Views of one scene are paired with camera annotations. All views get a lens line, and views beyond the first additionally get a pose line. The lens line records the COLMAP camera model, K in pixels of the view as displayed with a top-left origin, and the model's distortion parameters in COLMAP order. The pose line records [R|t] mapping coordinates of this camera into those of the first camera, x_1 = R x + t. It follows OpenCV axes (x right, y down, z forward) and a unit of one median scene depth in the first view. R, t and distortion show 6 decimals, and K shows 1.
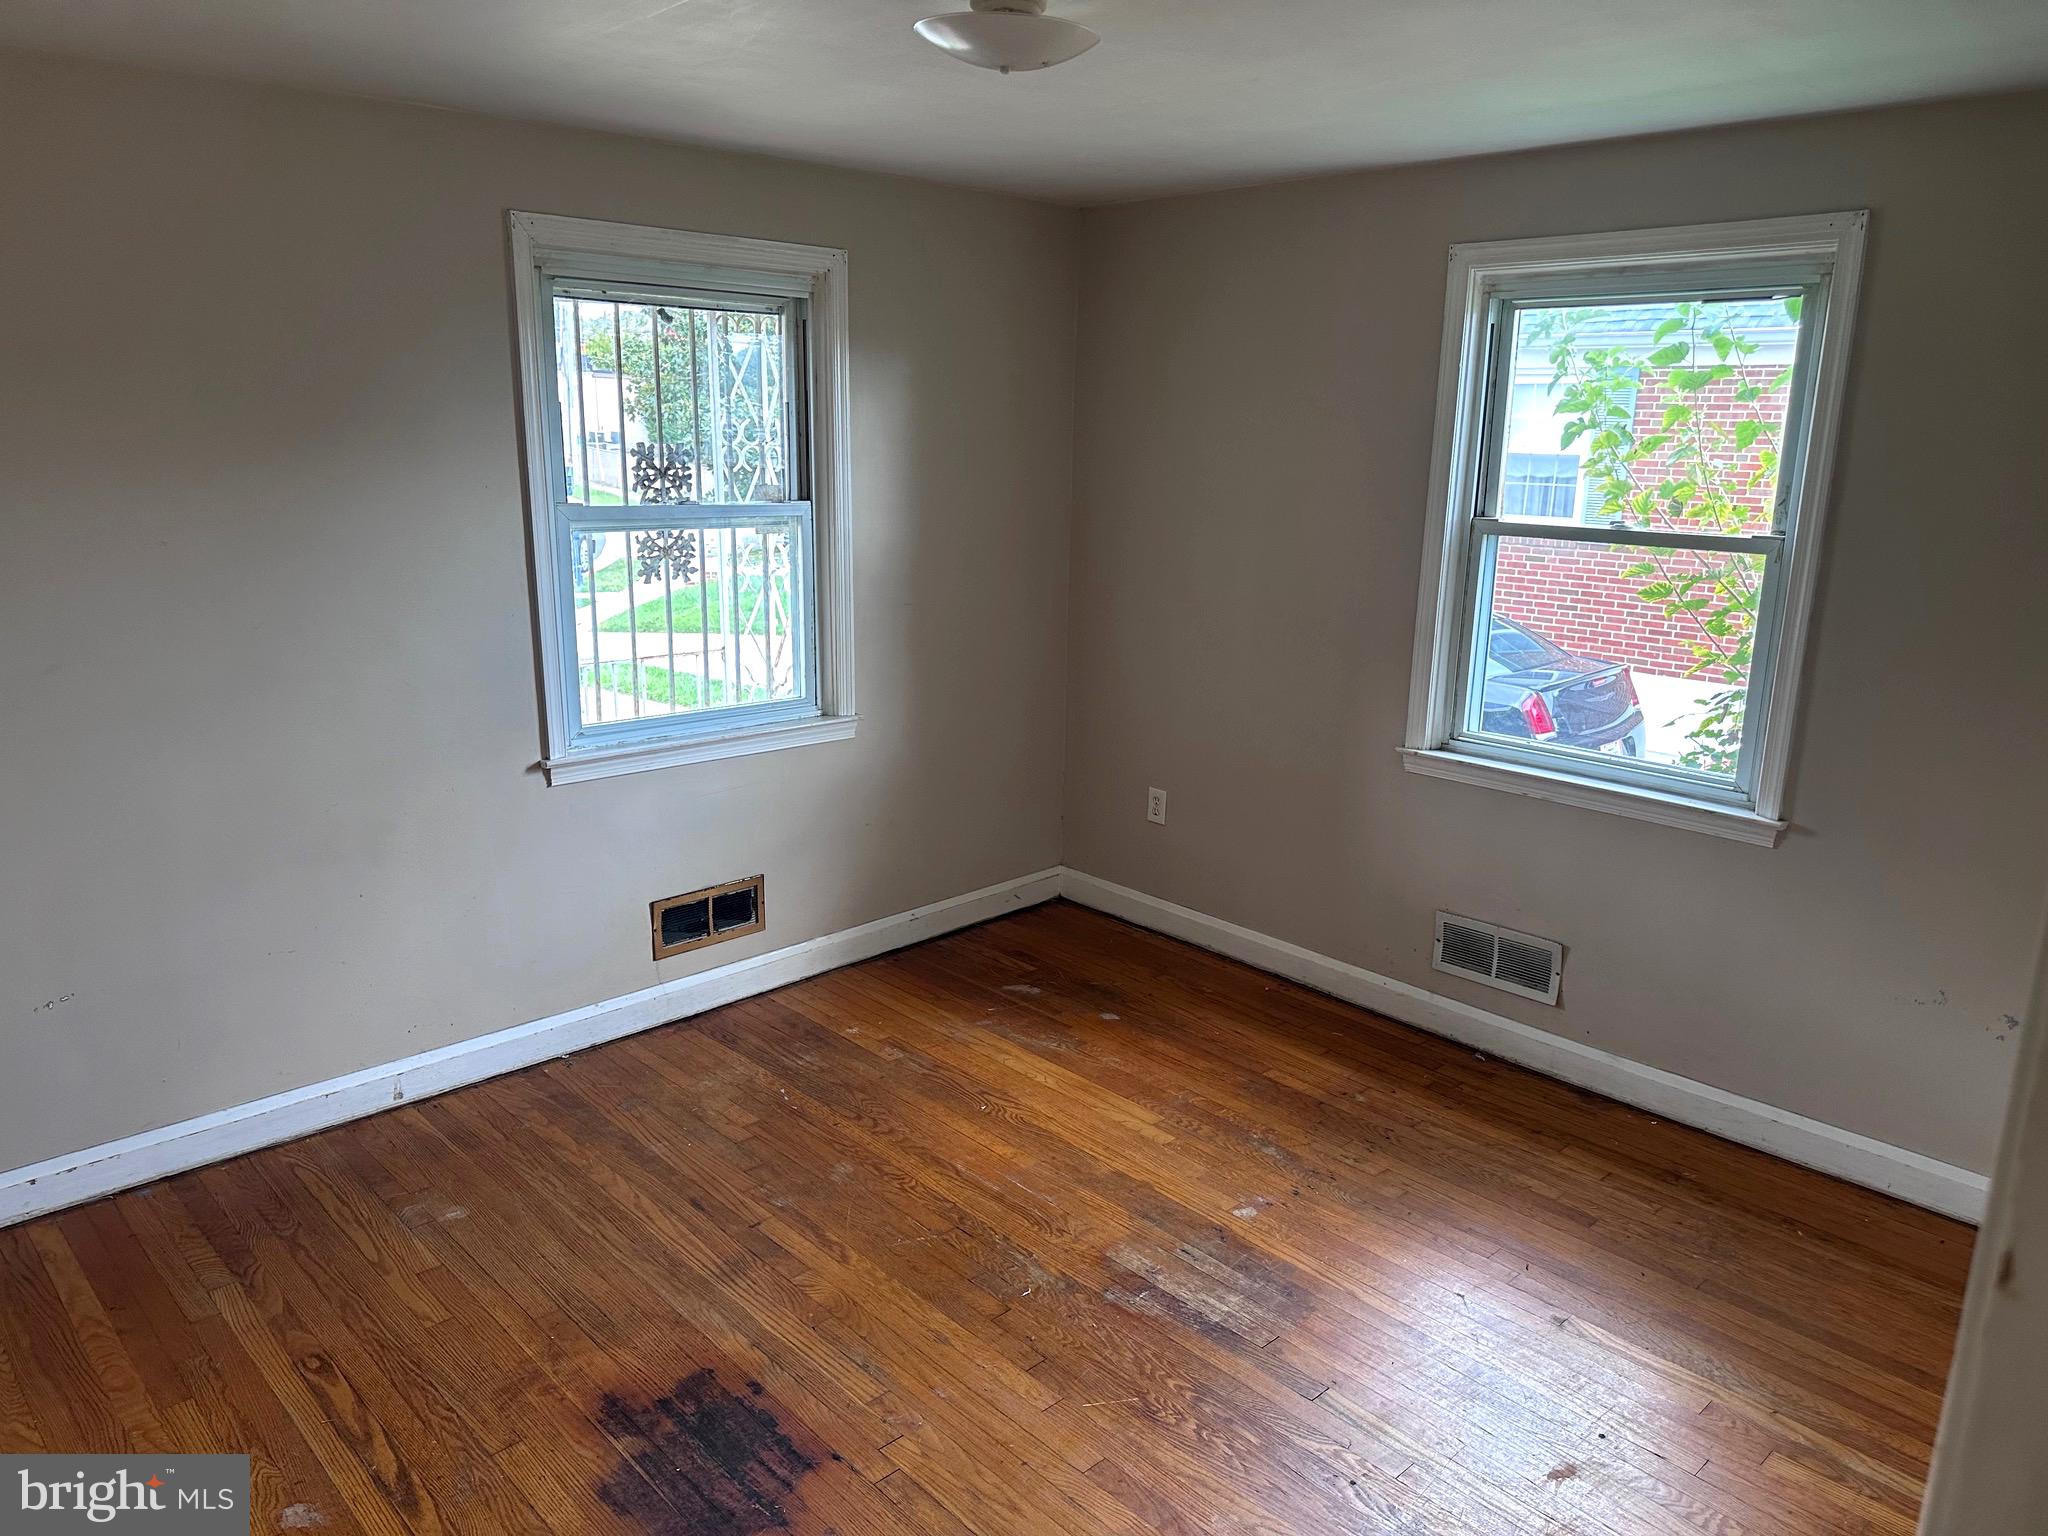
lens RADIAL K [[1432.1, 0, 1024.0], [0, 1432.1, 768.0], [0, 0, 1]] dist [0.052244, -0.063326]
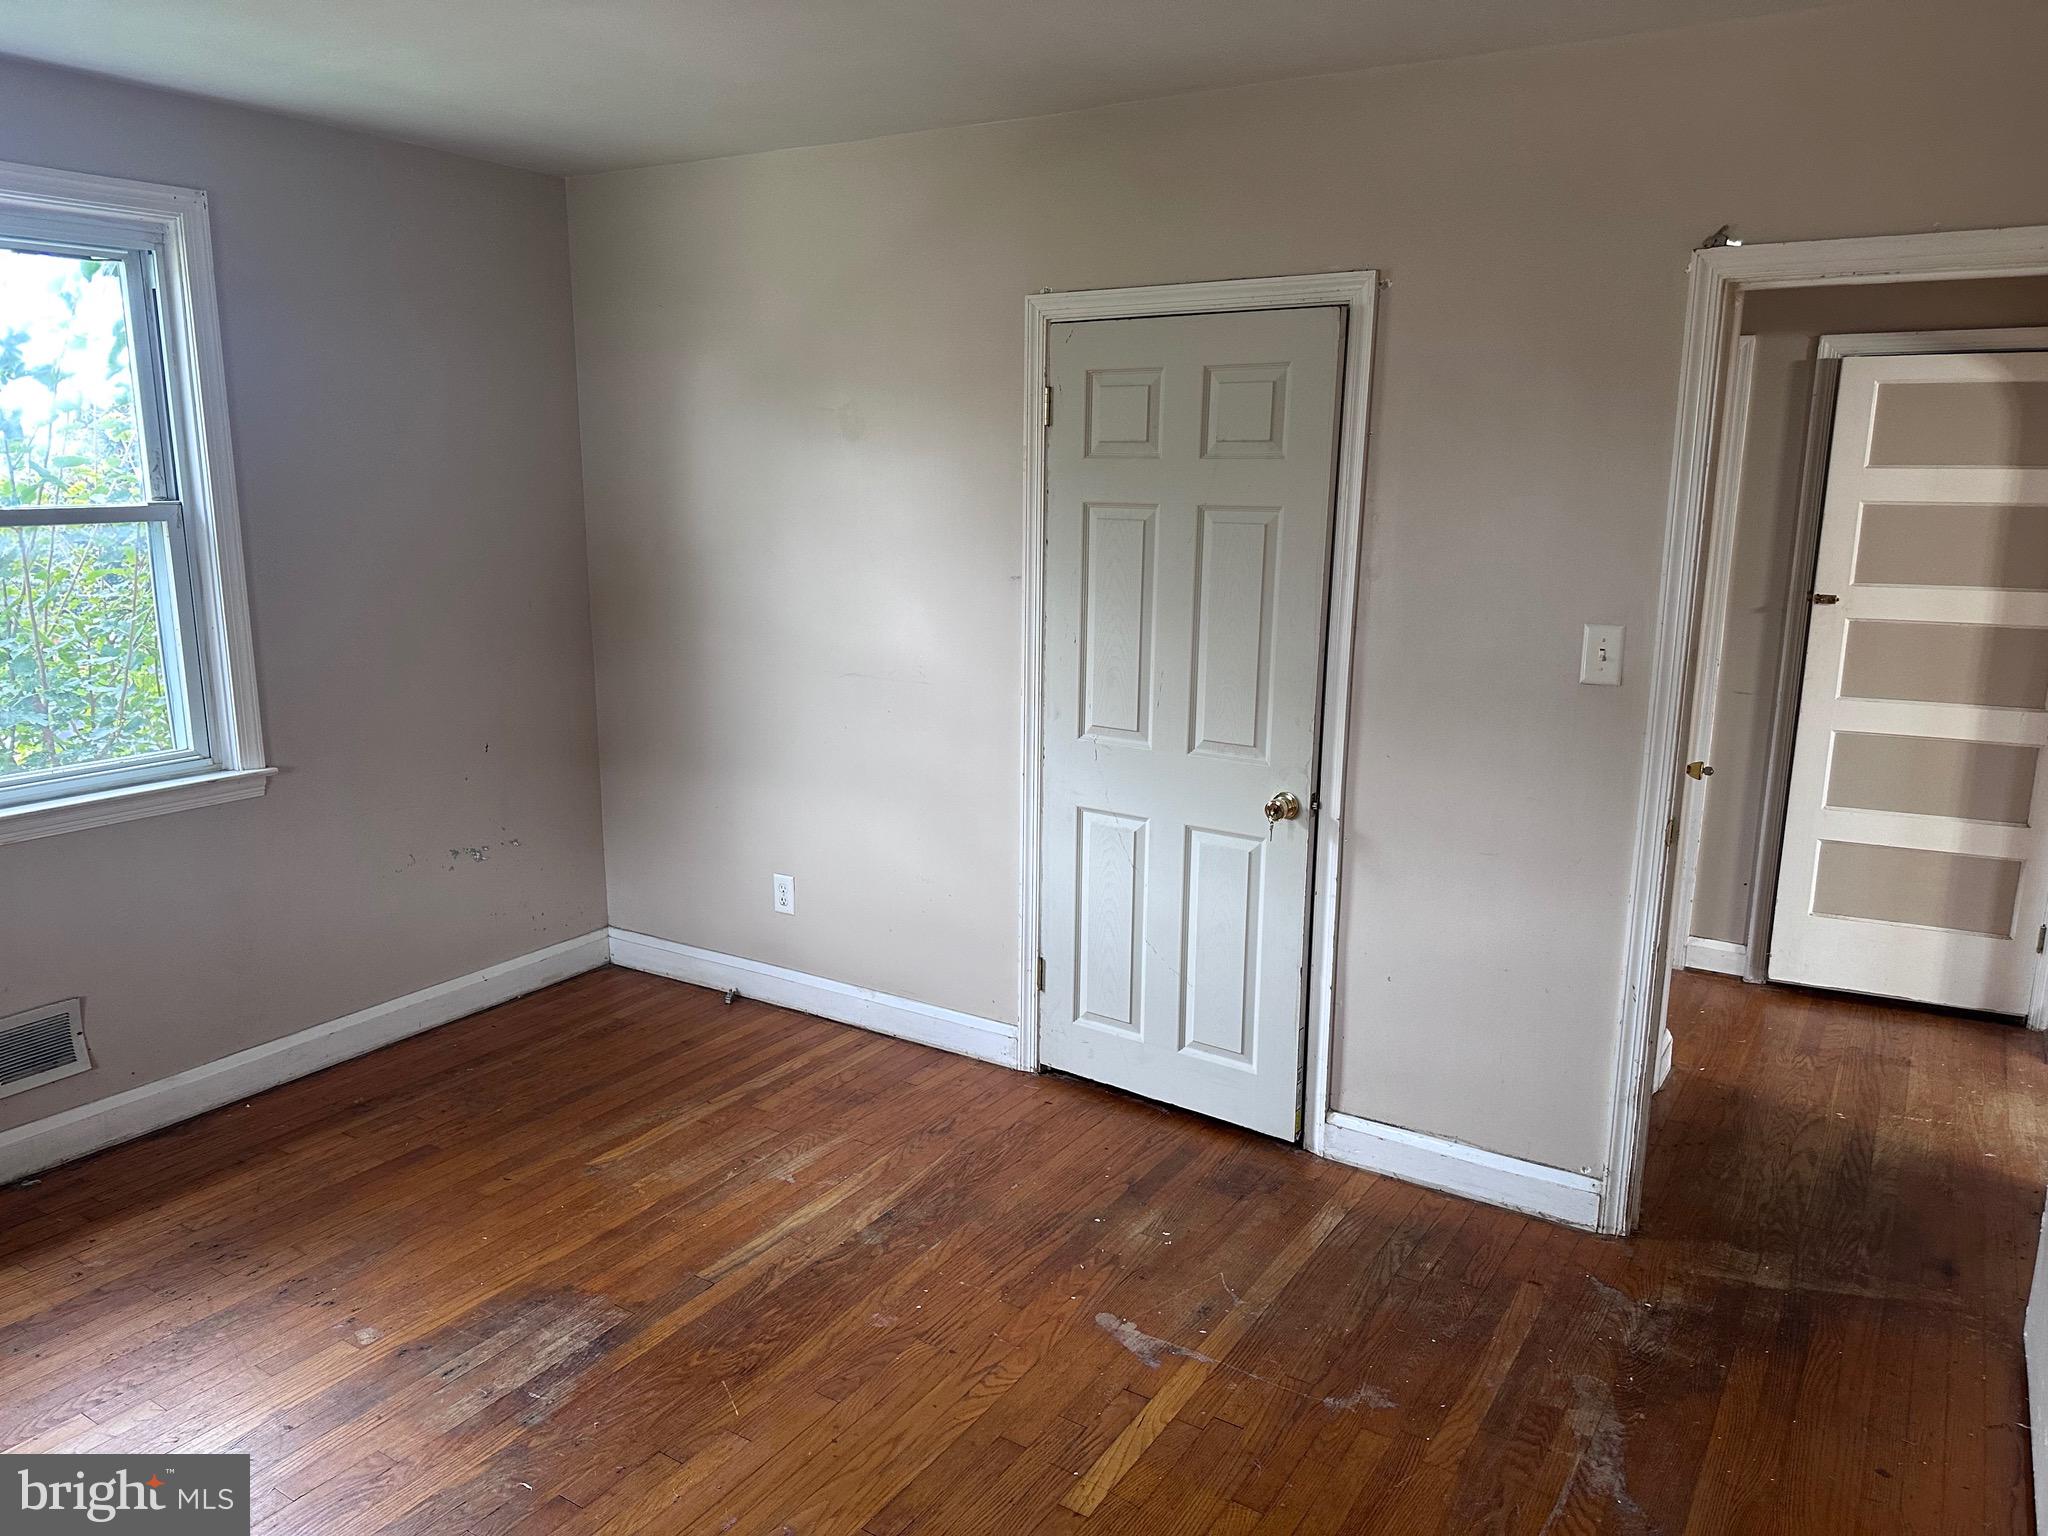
lens RADIAL K [[1432.1, 0, 1024.0], [0, 1432.1, 768.0], [0, 0, 1]] dist [0.052244, -0.063326]
pose [[-0.241483, -0.219557, 0.945241, -0.602451], [0.220454, 0.936188, 0.273774, -0.128871], [-0.945032, 0.274494, -0.177671, 0.655405]]
